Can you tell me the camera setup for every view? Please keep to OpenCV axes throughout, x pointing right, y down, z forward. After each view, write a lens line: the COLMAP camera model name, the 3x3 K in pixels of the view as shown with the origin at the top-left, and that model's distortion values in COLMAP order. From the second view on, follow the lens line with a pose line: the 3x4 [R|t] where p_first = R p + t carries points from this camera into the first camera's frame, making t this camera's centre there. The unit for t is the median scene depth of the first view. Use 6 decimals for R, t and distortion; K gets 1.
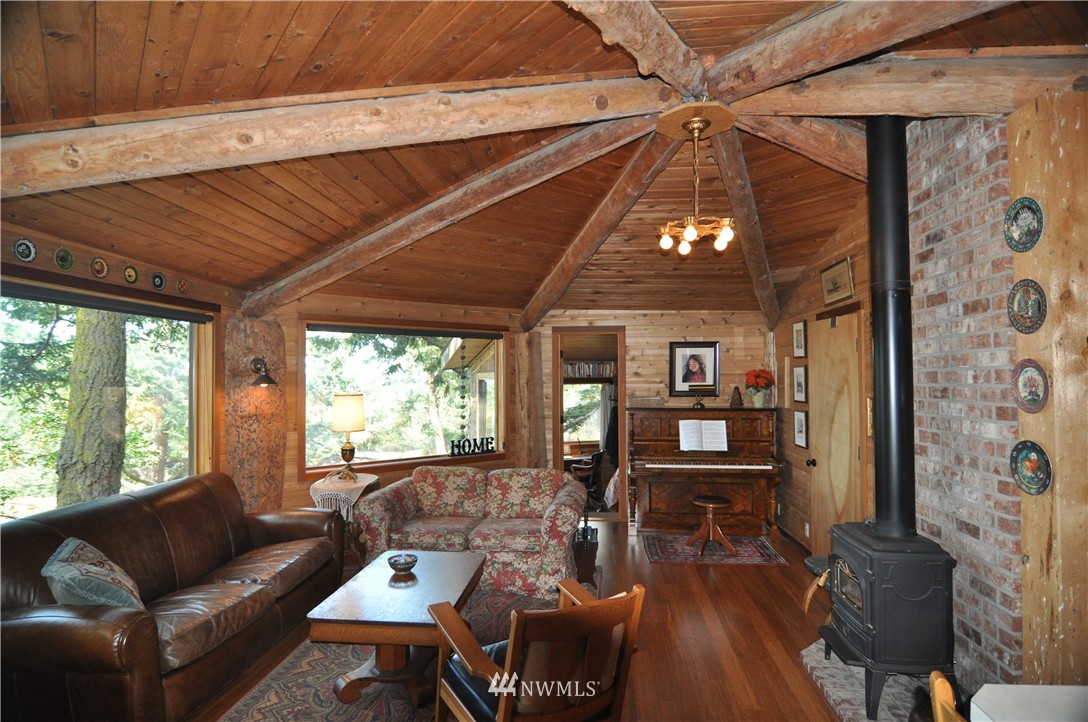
lens RADIAL K [[573.3, 0, 545.9], [0, 573.3, 364.1], [0, 0, 1]] dist [-0.013518, -0.000756]
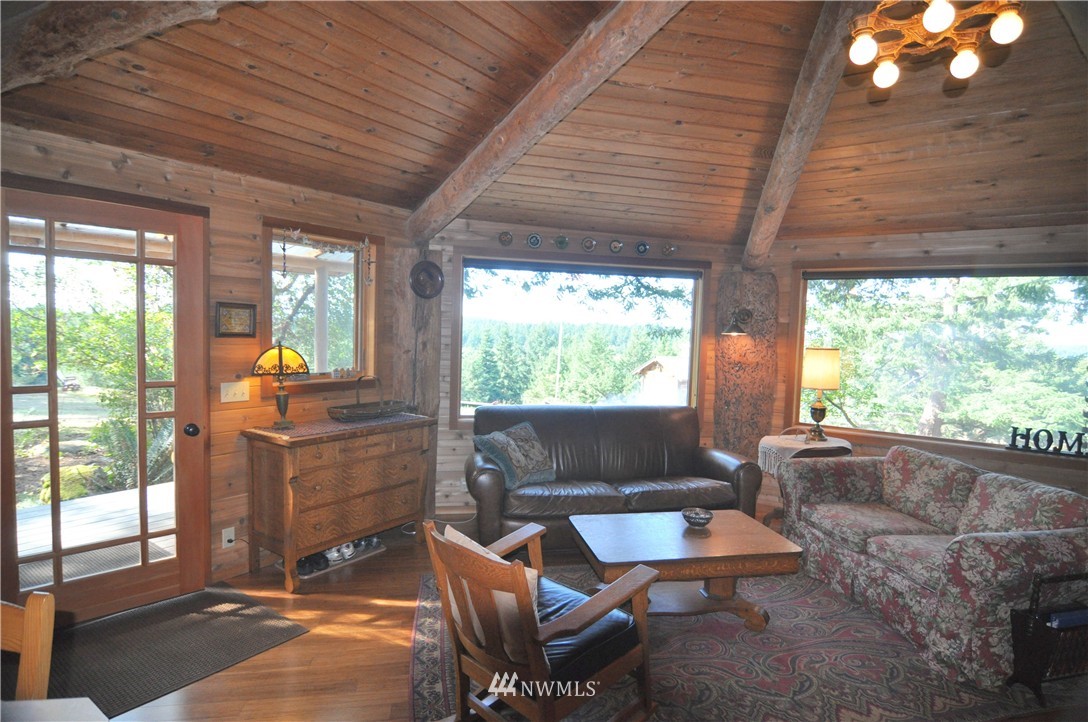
lens RADIAL K [[573.3, 0, 545.9], [0, 573.3, 364.1], [0, 0, 1]] dist [-0.013518, -0.000756]
pose [[0.304134, 0.075822, -0.949607, 0.455383], [-0.007114, 0.996980, 0.077326, 0.013676], [0.952603, -0.016762, 0.303755, 0.375550]]
